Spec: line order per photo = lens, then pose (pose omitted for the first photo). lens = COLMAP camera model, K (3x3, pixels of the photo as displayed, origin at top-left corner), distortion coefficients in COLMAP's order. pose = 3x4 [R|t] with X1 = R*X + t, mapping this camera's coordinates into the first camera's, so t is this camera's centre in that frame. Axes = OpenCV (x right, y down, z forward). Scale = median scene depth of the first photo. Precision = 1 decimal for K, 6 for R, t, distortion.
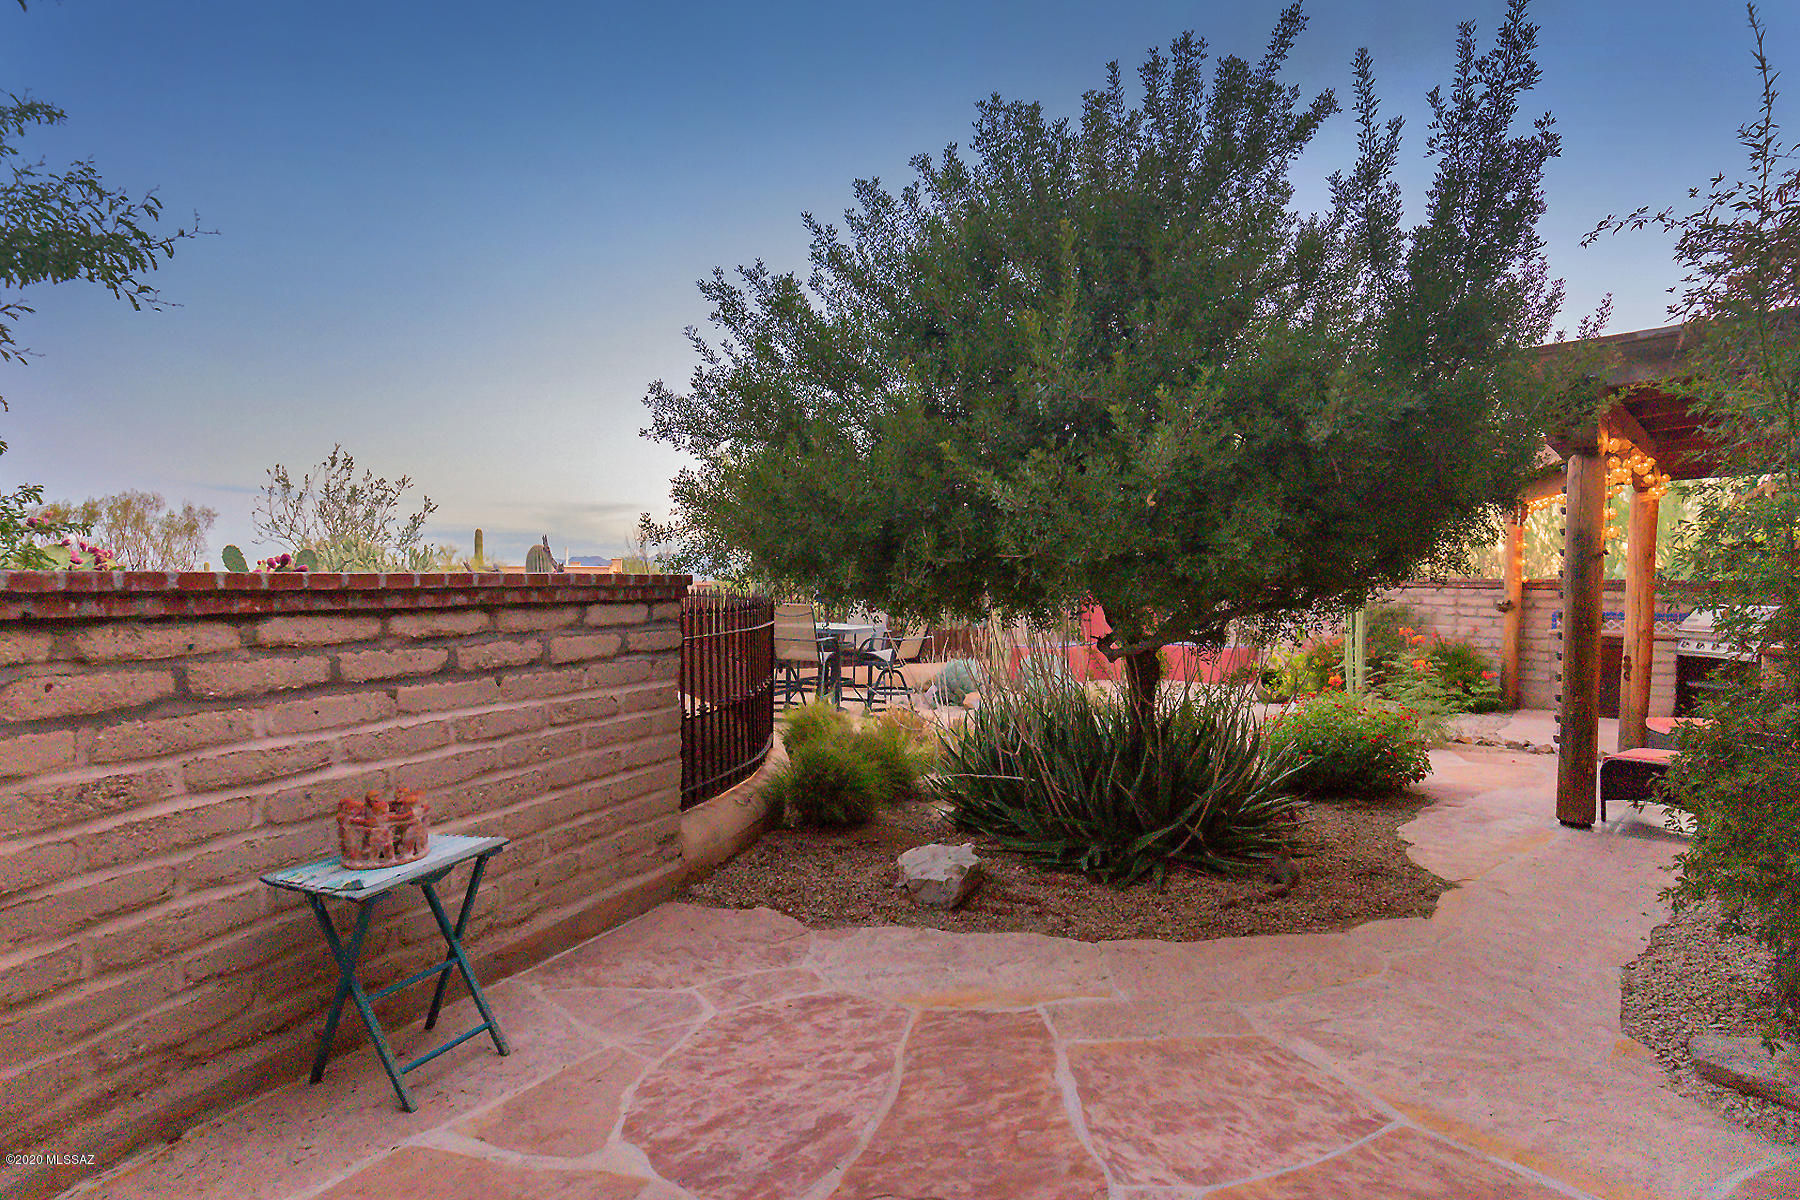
lens RADIAL K [[859.9, 0, 900.0], [0, 859.9, 600.0], [0, 0, 1]] dist [-0.002859, -0.000842]
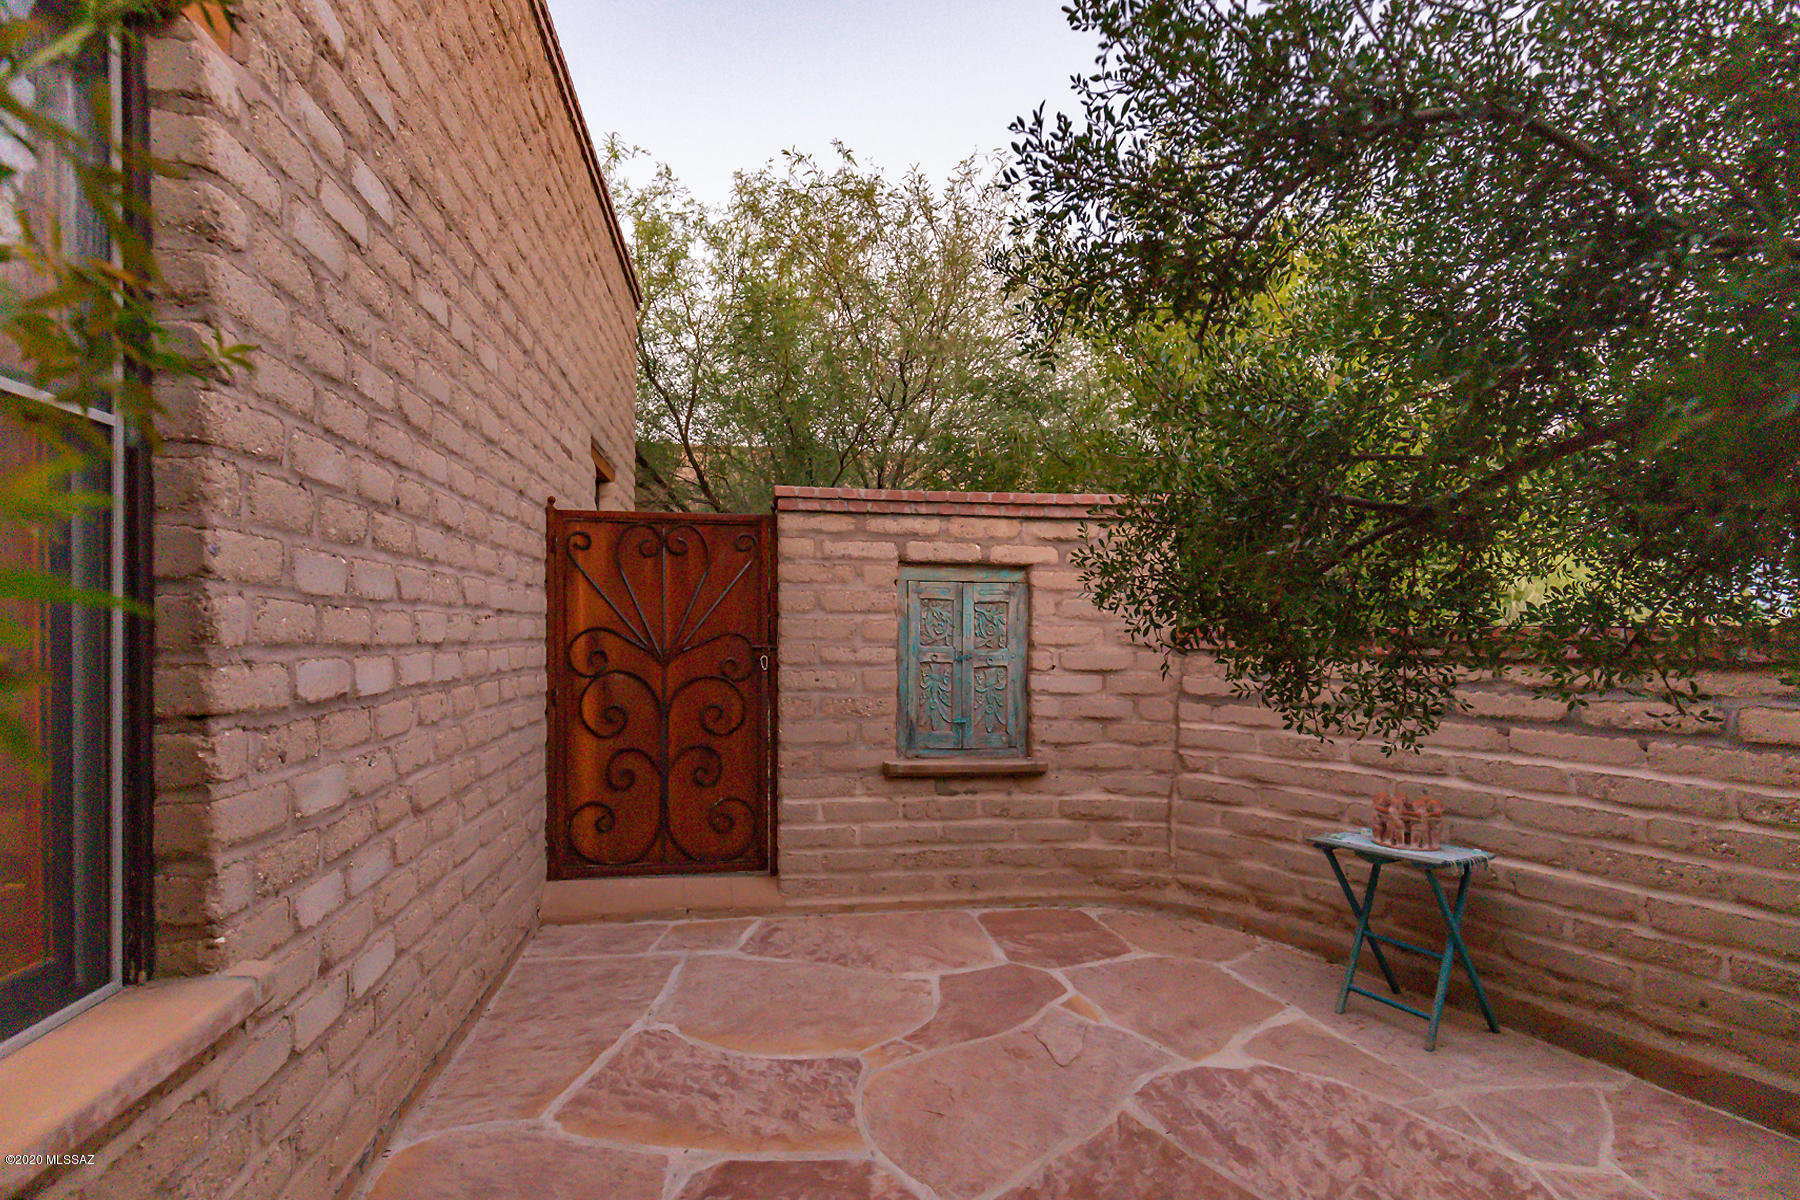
lens RADIAL K [[859.9, 0, 900.0], [0, 859.9, 600.0], [0, 0, 1]] dist [-0.002859, -0.000842]
pose [[-0.578256, -0.022217, -0.815553, 0.812072], [-0.012978, 0.999753, -0.018032, -0.035786], [0.815752, 0.000157, -0.578401, 0.993038]]
